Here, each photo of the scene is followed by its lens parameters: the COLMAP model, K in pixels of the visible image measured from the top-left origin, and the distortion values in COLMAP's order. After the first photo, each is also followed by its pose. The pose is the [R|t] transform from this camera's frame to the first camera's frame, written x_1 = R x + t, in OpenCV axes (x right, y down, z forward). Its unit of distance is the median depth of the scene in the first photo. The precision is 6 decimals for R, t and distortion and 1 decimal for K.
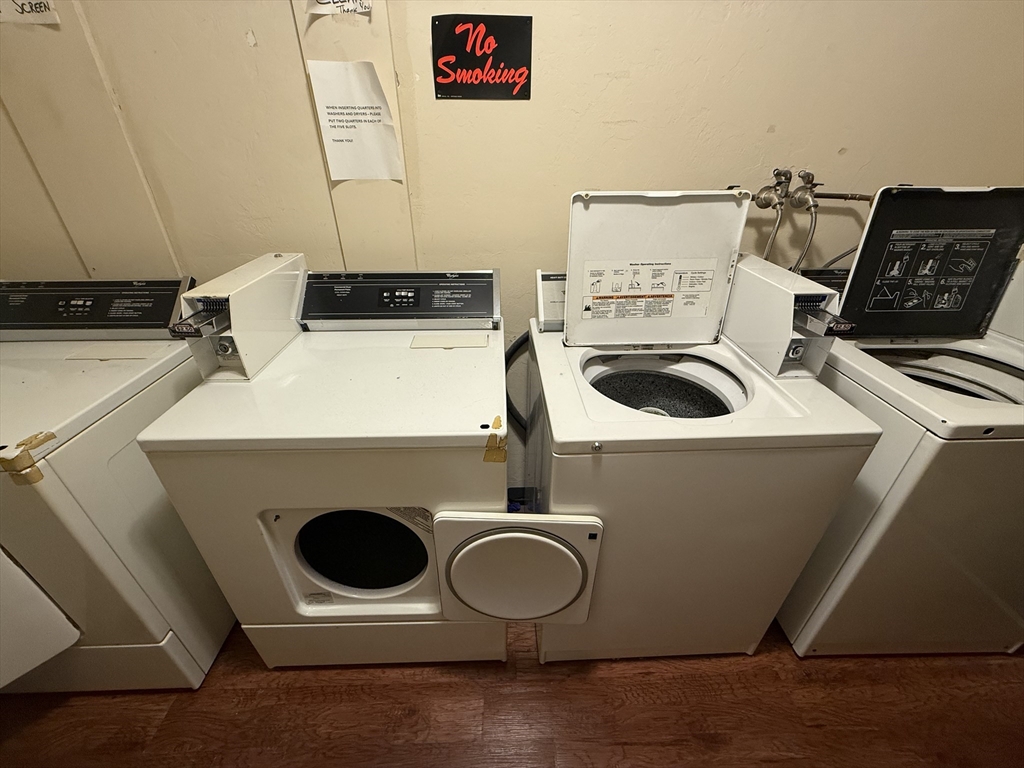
lens RADIAL K [[405.8, 0, 512.5], [0, 405.8, 378.8], [0, 0, 1]] dist [0.001303, 0.000283]
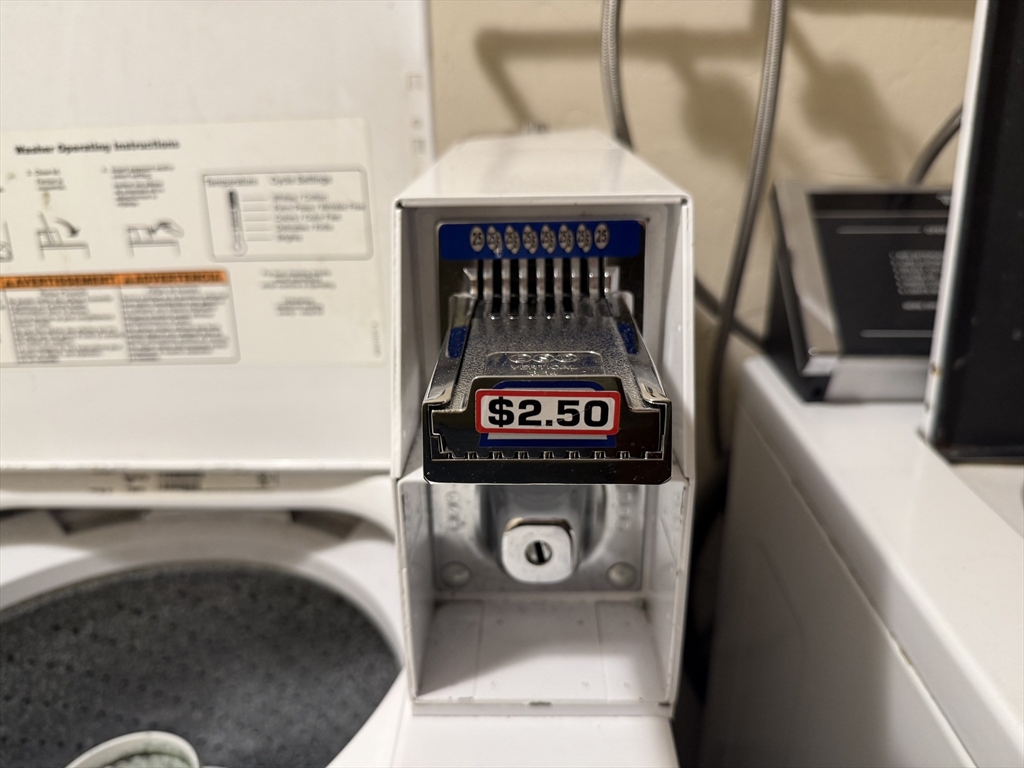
lens RADIAL K [[756.2, 0, 510.6], [0, 756.2, 384.8], [0, 0, 1]] dist [-0.034285, -0.002092]
pose [[0.997332, 0.006691, -0.072693, 0.600635], [-0.017615, 0.988422, -0.150703, -0.074211], [0.070843, 0.151581, 0.985903, 0.574513]]
